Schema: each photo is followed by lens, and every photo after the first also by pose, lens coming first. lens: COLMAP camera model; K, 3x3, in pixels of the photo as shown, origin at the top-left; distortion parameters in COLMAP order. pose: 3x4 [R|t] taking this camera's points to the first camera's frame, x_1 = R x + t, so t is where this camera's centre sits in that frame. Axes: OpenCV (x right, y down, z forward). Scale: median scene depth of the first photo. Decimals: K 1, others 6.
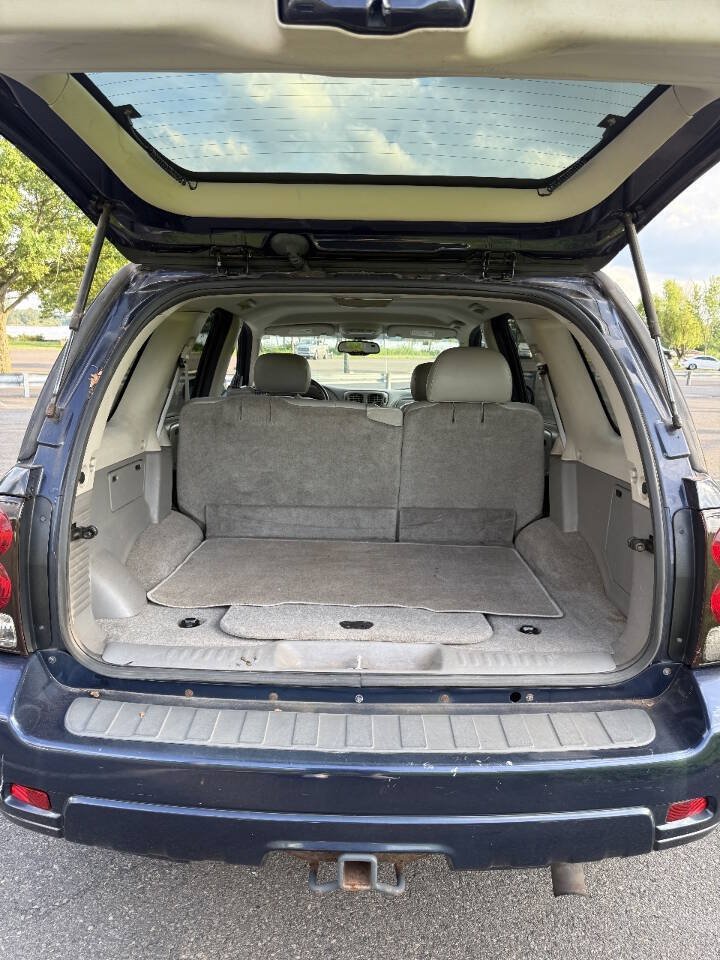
lens RADIAL K [[703.5, 0, 368.3], [0, 703.5, 479.2], [0, 0, 1]] dist [0.011287, -0.004487]
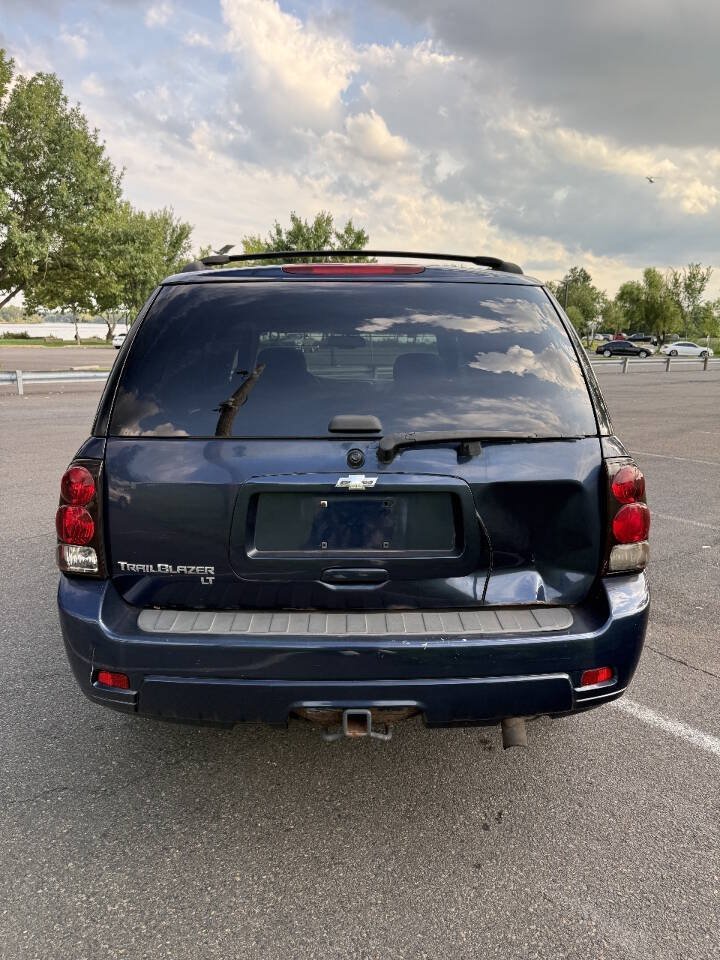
lens RADIAL K [[703.5, 0, 368.3], [0, 703.5, 479.2], [0, 0, 1]] dist [0.011287, -0.004487]
pose [[0.999657, -0.020560, 0.016212, -0.005314], [0.020381, 0.999730, 0.011139, 0.057203], [-0.016437, -0.010805, 0.999807, -0.334719]]
